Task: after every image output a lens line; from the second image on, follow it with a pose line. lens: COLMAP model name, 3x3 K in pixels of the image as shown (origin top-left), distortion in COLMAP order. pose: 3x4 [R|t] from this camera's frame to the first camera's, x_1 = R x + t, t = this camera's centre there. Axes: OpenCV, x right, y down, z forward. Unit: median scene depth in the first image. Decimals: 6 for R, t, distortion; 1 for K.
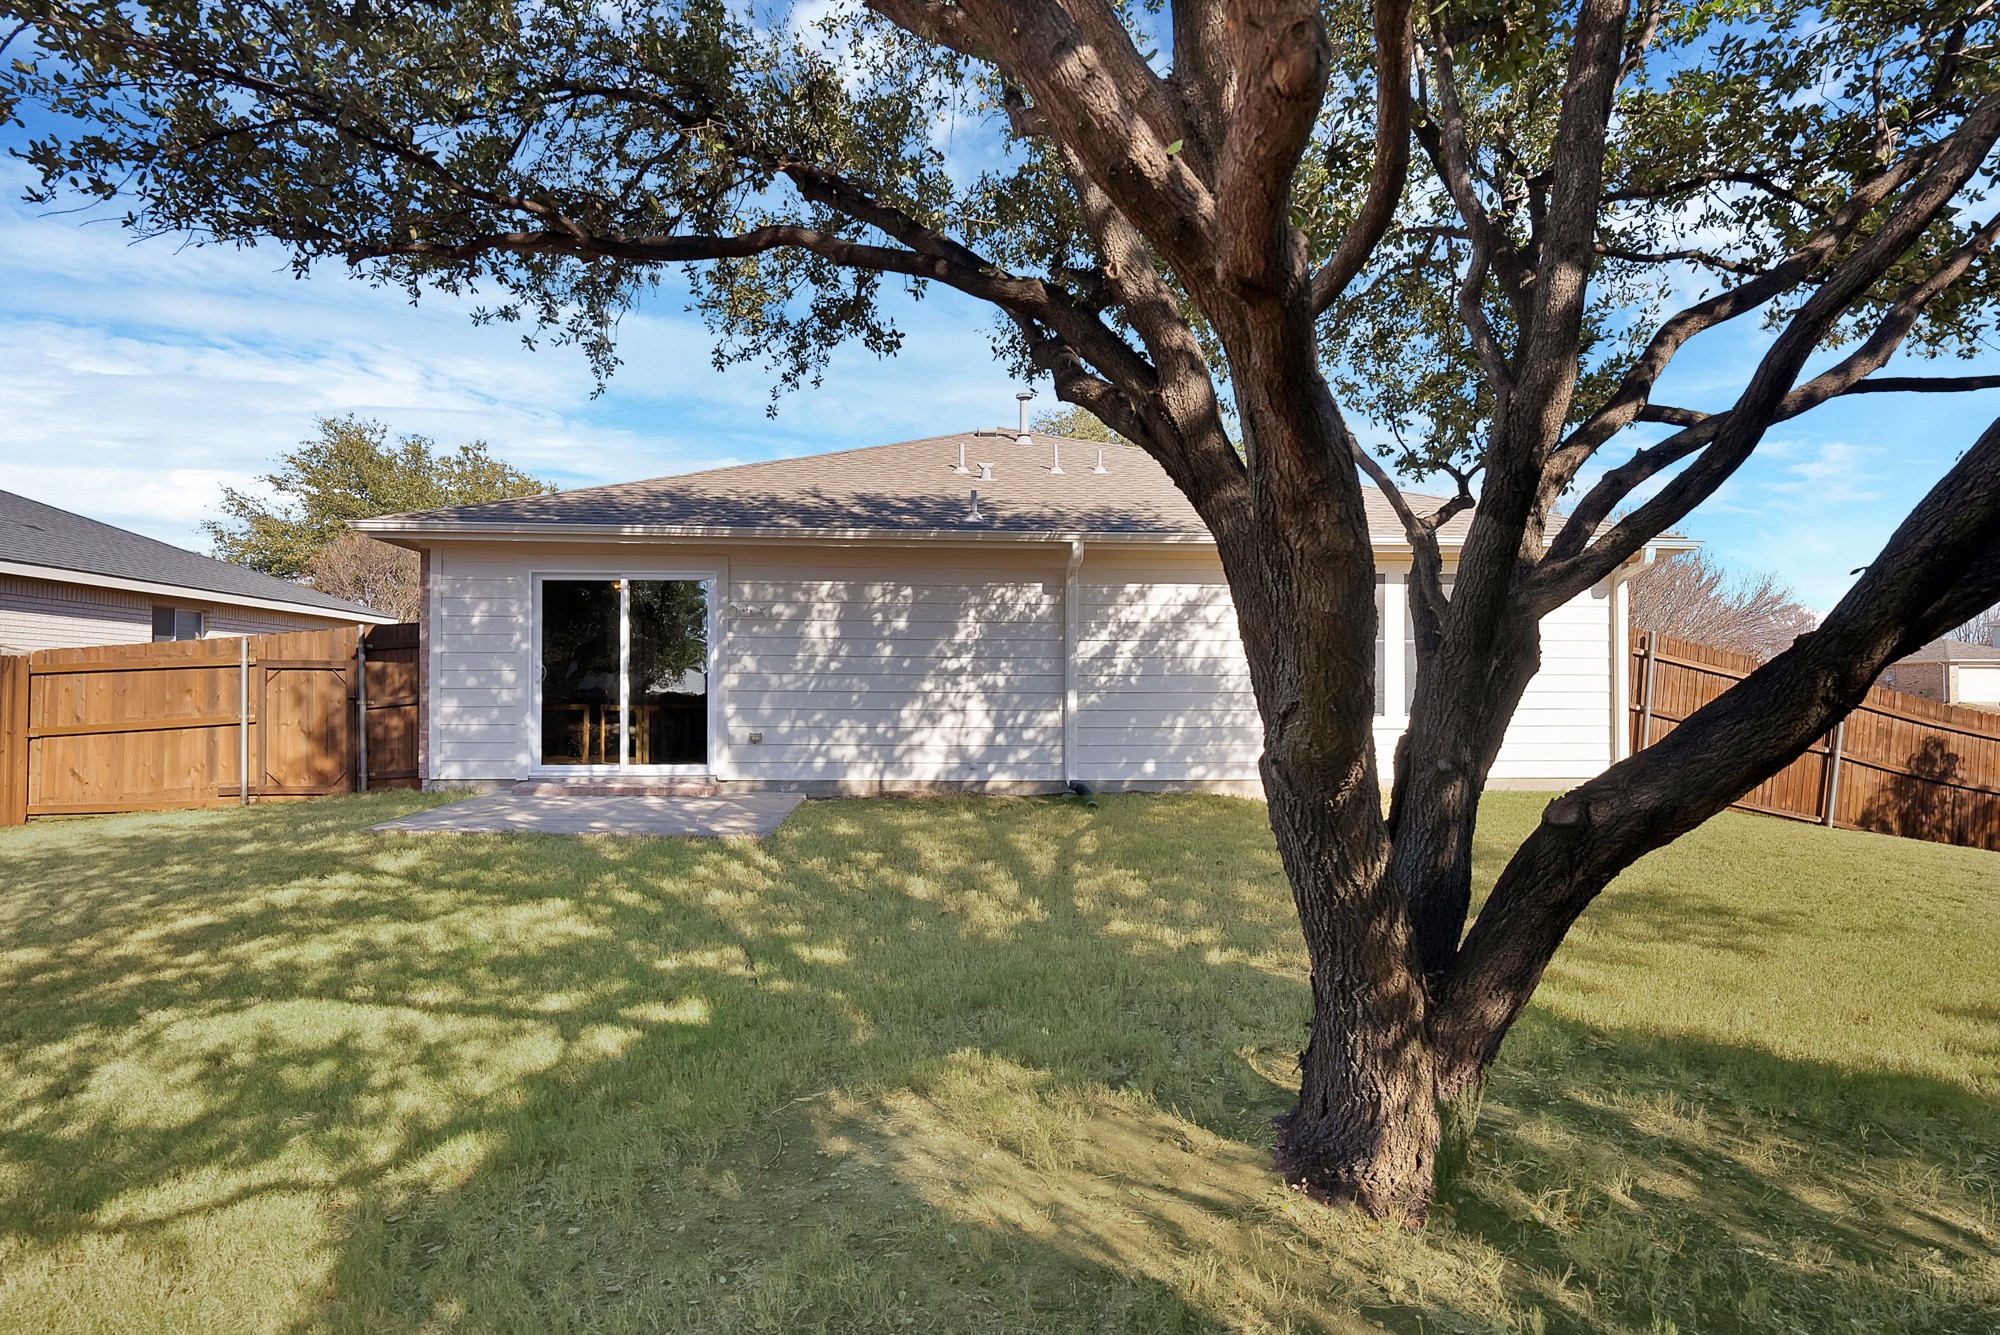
lens RADIAL K [[1051.4, 0, 1000.0], [0, 1051.4, 667.5], [0, 0, 1]] dist [-0.000822, -0.000019]
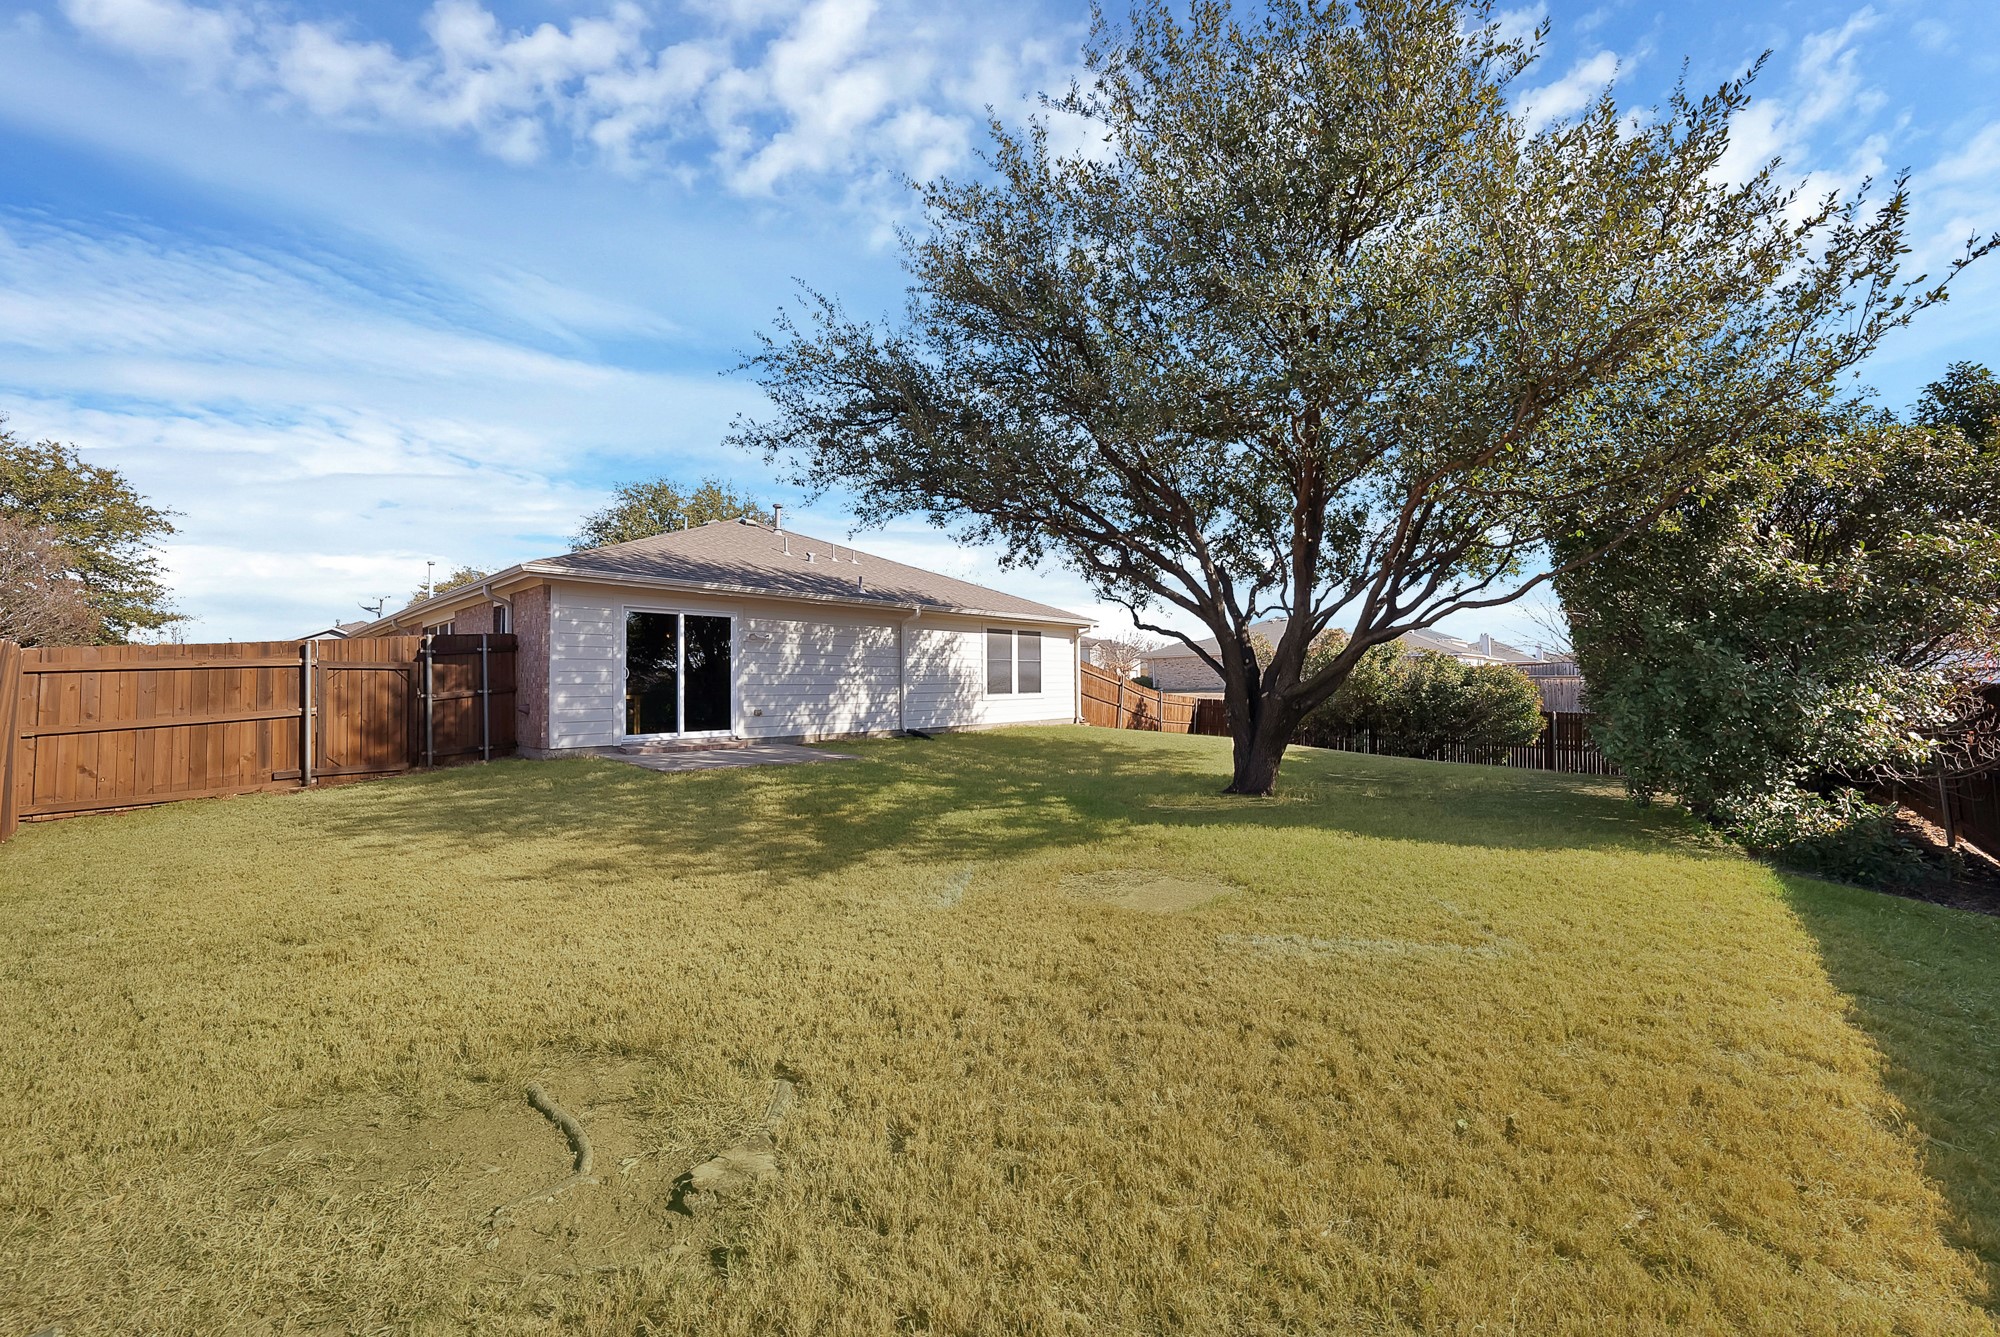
lens RADIAL K [[745.2, 0, 985.6], [0, 745.2, 663.5], [0, 0, 1]] dist [-0.032280, 0.007258]
pose [[0.732617, 0.012608, 0.680525, -0.770474], [-0.007832, 0.999918, -0.010093, -0.002750], [-0.680597, 0.002064, 0.732656, -0.118340]]
